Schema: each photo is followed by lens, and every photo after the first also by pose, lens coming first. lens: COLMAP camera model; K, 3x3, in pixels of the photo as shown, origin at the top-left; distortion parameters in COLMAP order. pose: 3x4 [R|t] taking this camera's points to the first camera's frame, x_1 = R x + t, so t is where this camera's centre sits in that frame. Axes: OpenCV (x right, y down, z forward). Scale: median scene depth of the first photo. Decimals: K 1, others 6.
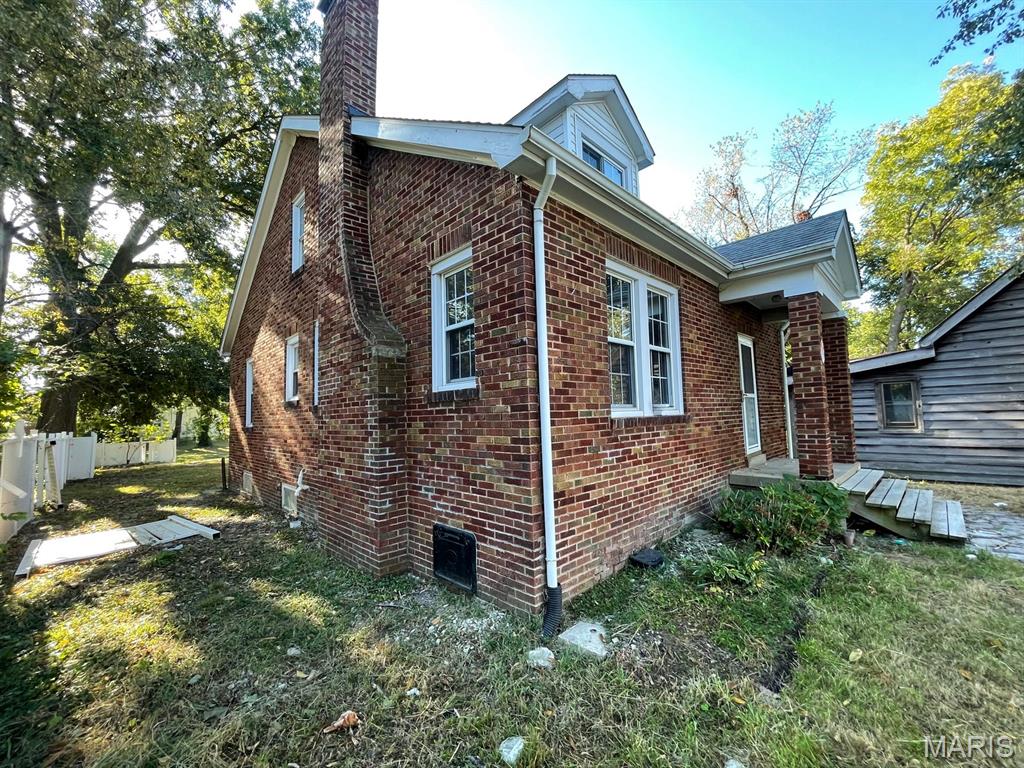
lens RADIAL K [[415.1, 0, 511.0], [0, 415.1, 388.5], [0, 0, 1]] dist [0.001916, -0.000063]
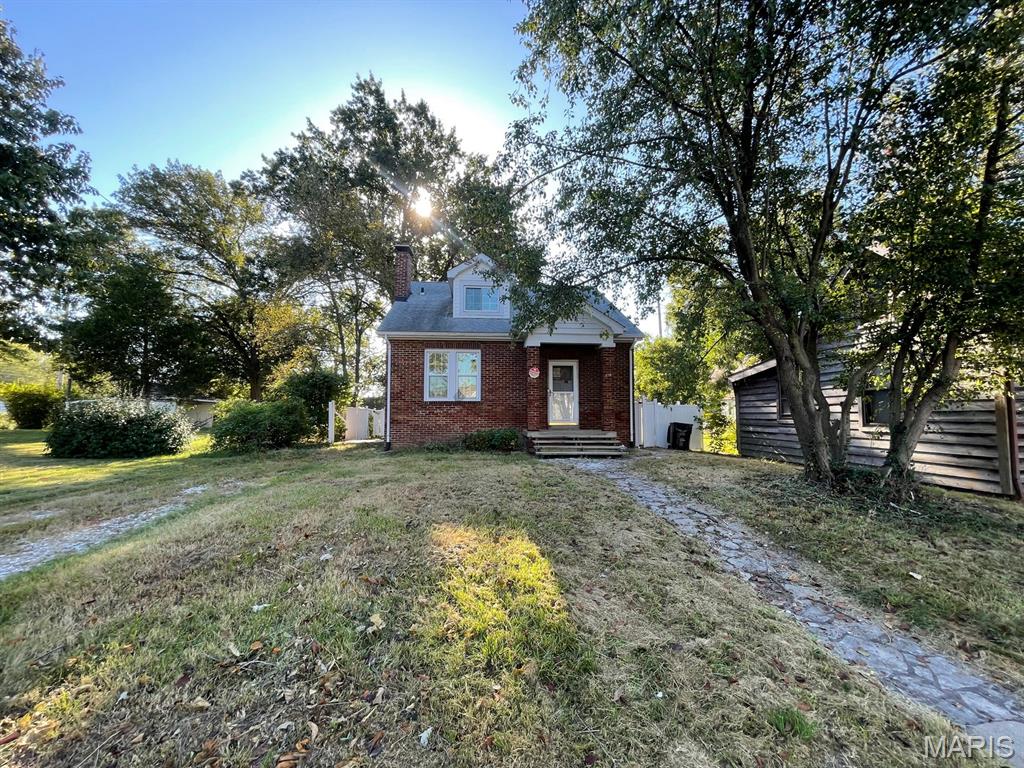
lens RADIAL K [[415.1, 0, 511.0], [0, 415.1, 388.5], [0, 0, 1]] dist [0.001916, -0.000063]
pose [[0.773676, -0.001733, -0.633579, 2.842418], [0.020883, 0.999523, 0.022767, -0.085928], [0.633237, -0.030845, 0.773343, -1.061767]]
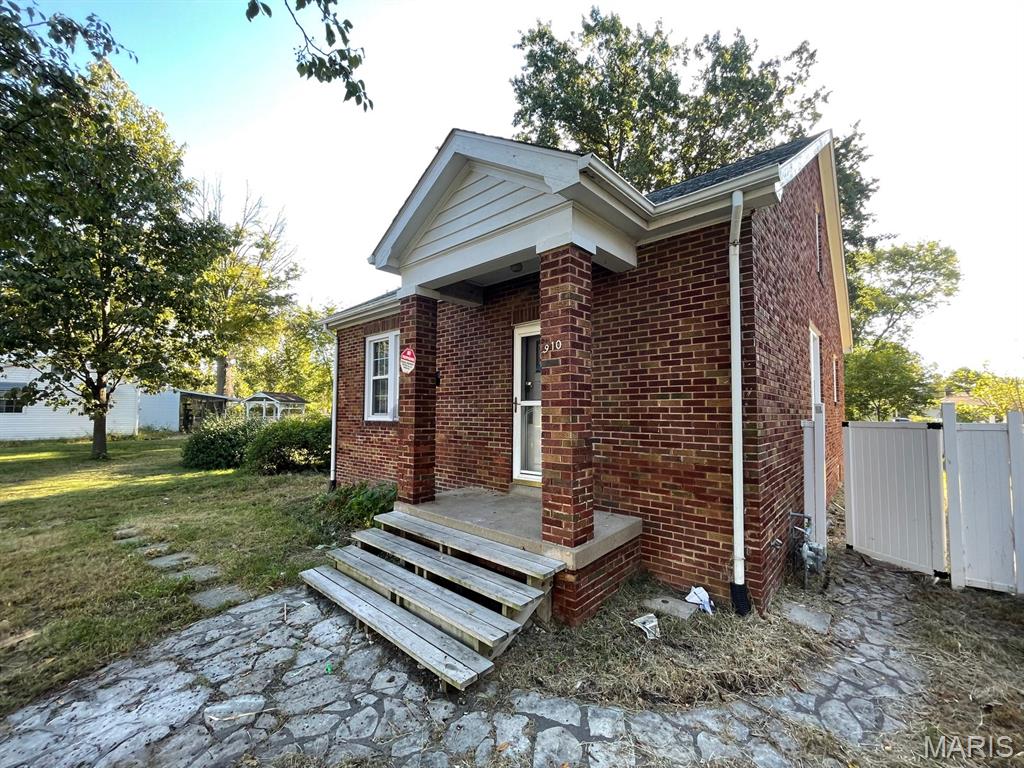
lens RADIAL K [[408.5, 0, 512.0], [0, 408.5, 384.0], [0, 0, 1]] dist [0.002314, 0.000026]
pose [[0.072709, -0.026366, -0.997005, 2.307499], [0.073043, 0.997107, -0.021042, -0.009129], [0.994675, -0.071294, 0.074425, 1.617794]]
